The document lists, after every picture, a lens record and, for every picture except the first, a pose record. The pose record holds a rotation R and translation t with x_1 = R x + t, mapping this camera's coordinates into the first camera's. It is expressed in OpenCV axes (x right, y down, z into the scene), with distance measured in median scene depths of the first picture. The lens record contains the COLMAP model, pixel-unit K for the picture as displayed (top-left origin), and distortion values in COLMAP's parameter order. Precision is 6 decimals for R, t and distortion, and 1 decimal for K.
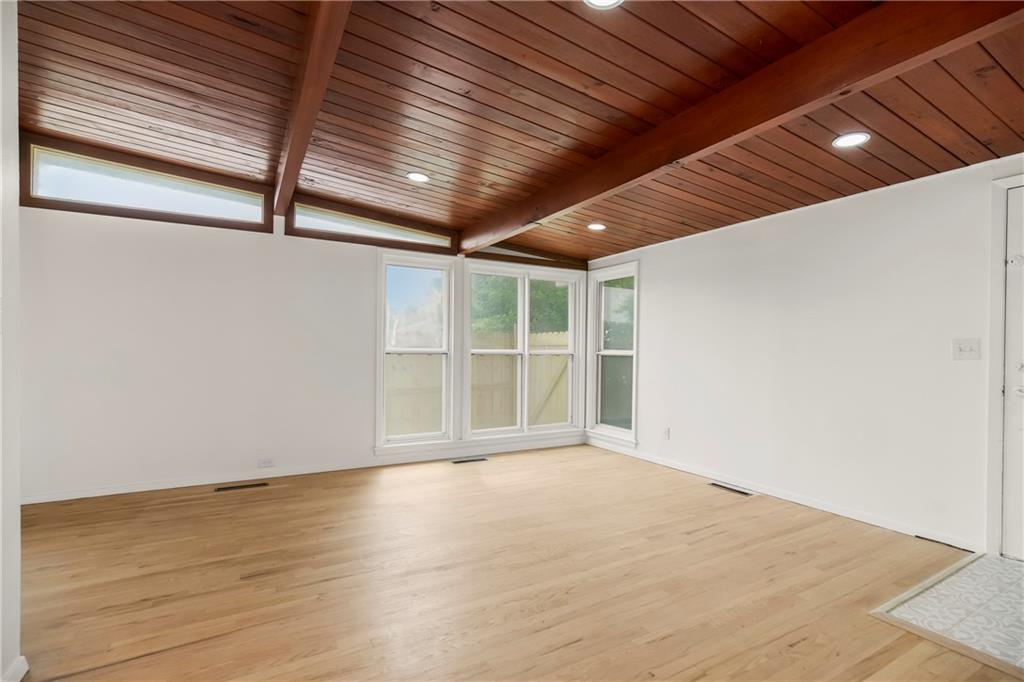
lens RADIAL K [[482.9, 0, 518.1], [0, 482.9, 336.4], [0, 0, 1]] dist [-0.003336, 0.000909]
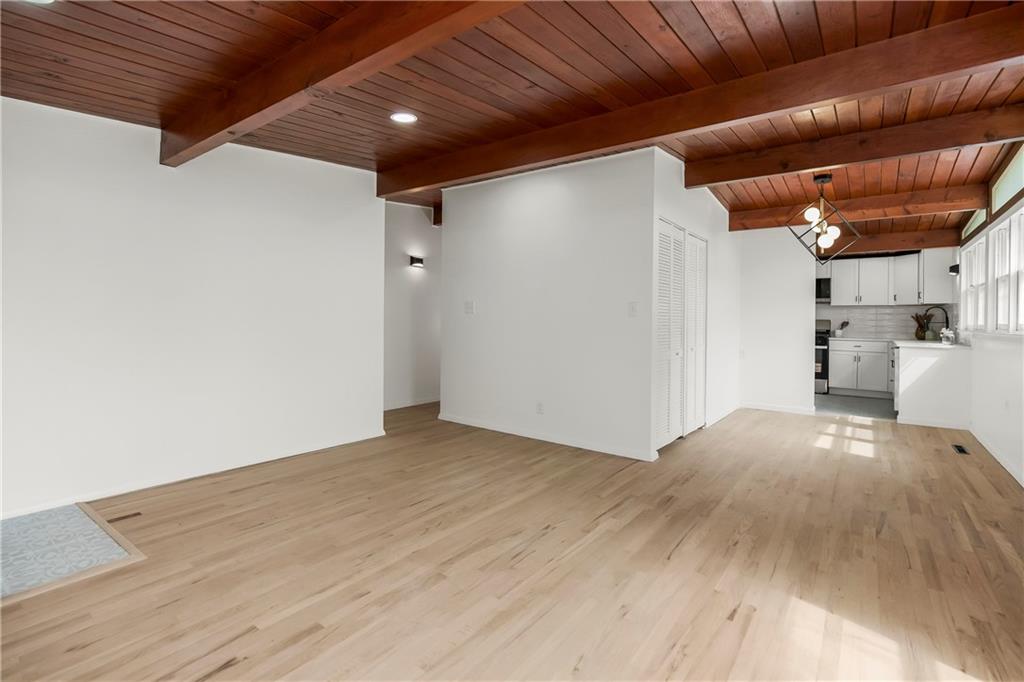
lens RADIAL K [[480.5, 0, 532.2], [0, 480.5, 321.2], [0, 0, 1]] dist [0.002667, 0.000796]
pose [[-0.904555, -0.019281, -0.425922, 0.216696], [-0.010157, 0.999668, -0.023683, 0.030766], [0.426237, -0.017096, -0.904450, 1.243942]]
